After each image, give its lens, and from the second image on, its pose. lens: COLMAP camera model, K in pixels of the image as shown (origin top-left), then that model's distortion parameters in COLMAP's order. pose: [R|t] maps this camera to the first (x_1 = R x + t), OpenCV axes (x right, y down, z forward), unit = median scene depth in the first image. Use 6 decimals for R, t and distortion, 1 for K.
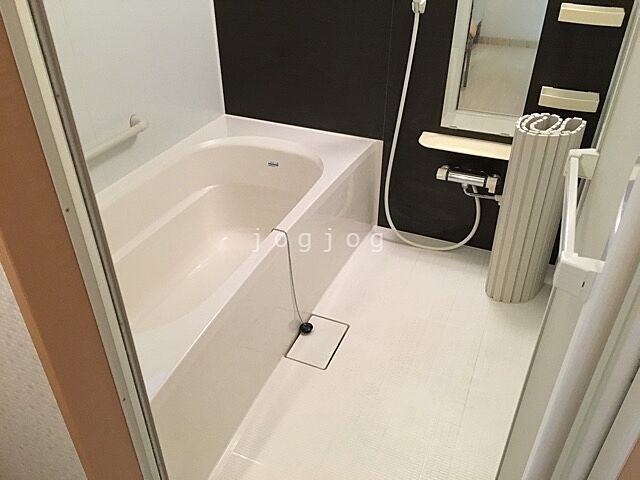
lens RADIAL K [[540.7, 0, 321.1], [0, 540.7, 239.8], [0, 0, 1]] dist [0.043503, -0.042816]
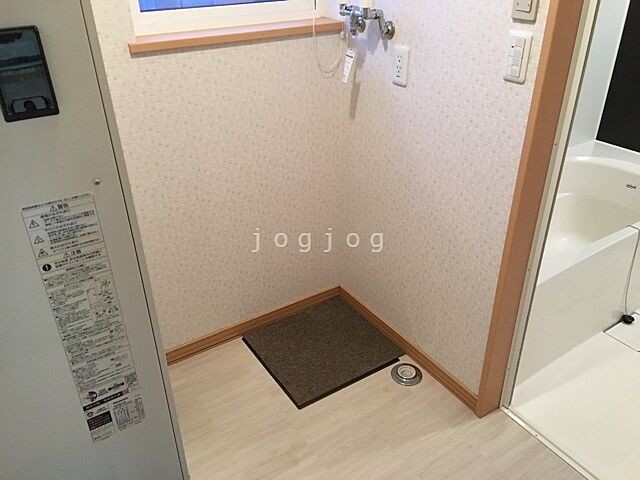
lens RADIAL K [[540.7, 0, 321.5], [0, 540.7, 233.7], [0, 0, 1]] dist [0.043503, -0.042816]
pose [[0.830294, 0.260843, -0.492517, -0.043972], [-0.296772, 0.954933, 0.005441, 0.176842], [0.471740, 0.141647, 0.870286, -0.376769]]
